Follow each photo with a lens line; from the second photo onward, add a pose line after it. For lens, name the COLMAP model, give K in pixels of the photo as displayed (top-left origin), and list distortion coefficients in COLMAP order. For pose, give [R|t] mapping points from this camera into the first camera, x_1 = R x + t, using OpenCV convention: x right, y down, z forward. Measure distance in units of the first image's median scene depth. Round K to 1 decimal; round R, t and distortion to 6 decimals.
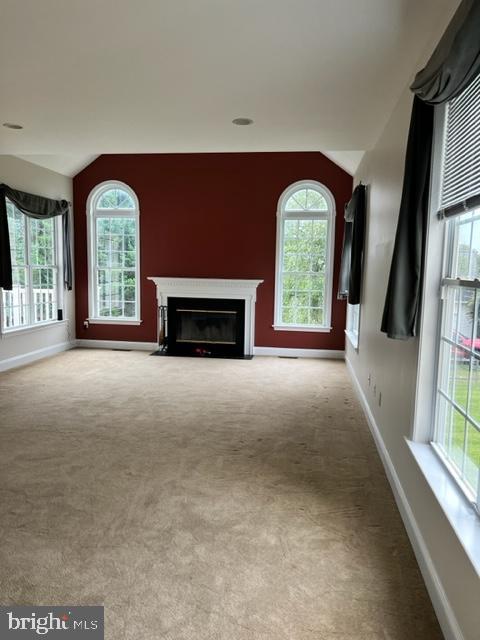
lens RADIAL K [[490.4, 0, 240.3], [0, 490.4, 321.4], [0, 0, 1]] dist [0.073008, -0.073752]
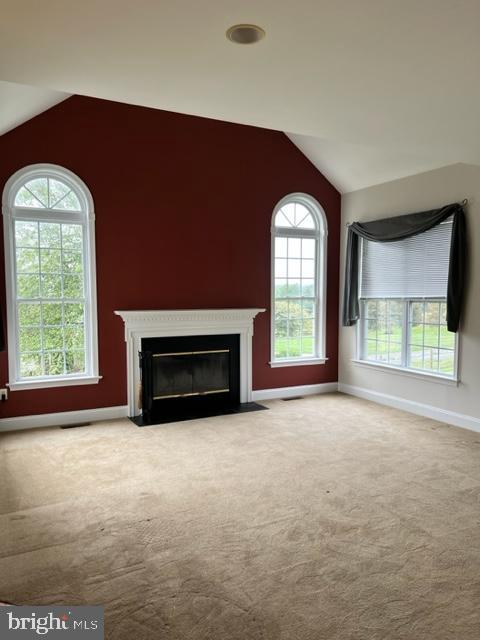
lens RADIAL K [[490.4, 0, 242.1], [0, 490.4, 320.1], [0, 0, 1]] dist [0.073008, -0.073752]
pose [[0.805703, -0.055703, 0.589695, -0.455658], [0.079572, 0.996723, -0.014568, -0.054962], [-0.586951, 0.058661, 0.807494, 0.352686]]
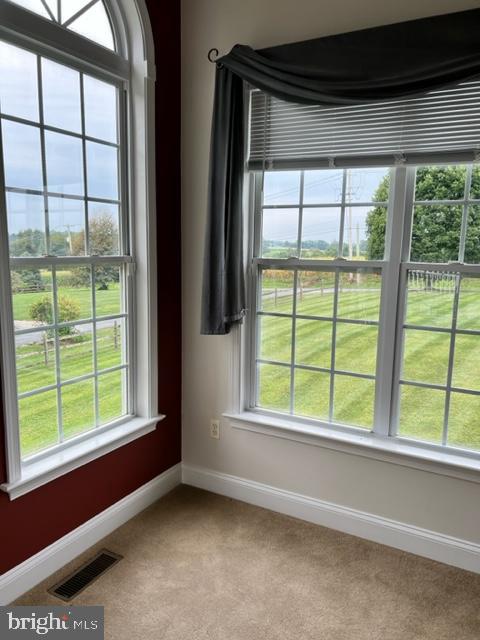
lens RADIAL K [[490.4, 0, 241.2], [0, 490.4, 324.1], [0, 0, 1]] dist [0.073008, -0.073752]
pose [[0.338006, -0.162261, 0.927051, -0.106041], [0.087073, 0.986192, 0.140865, -0.093931], [-0.937107, 0.033108, 0.347467, 0.804418]]
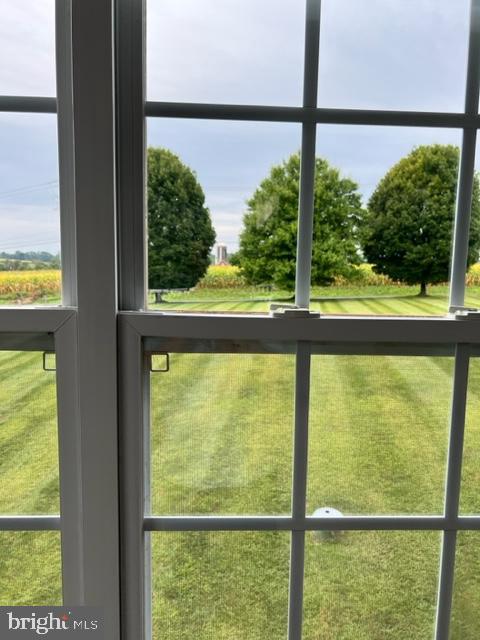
lens RADIAL K [[490.4, 0, 241.6], [0, 490.4, 326.4], [0, 0, 1]] dist [0.073008, -0.073752]
pose [[-0.185488, -0.149024, 0.971281, -0.051595], [0.080430, 0.982814, 0.166154, -0.092993], [-0.979349, 0.108940, -0.170314, 0.805890]]
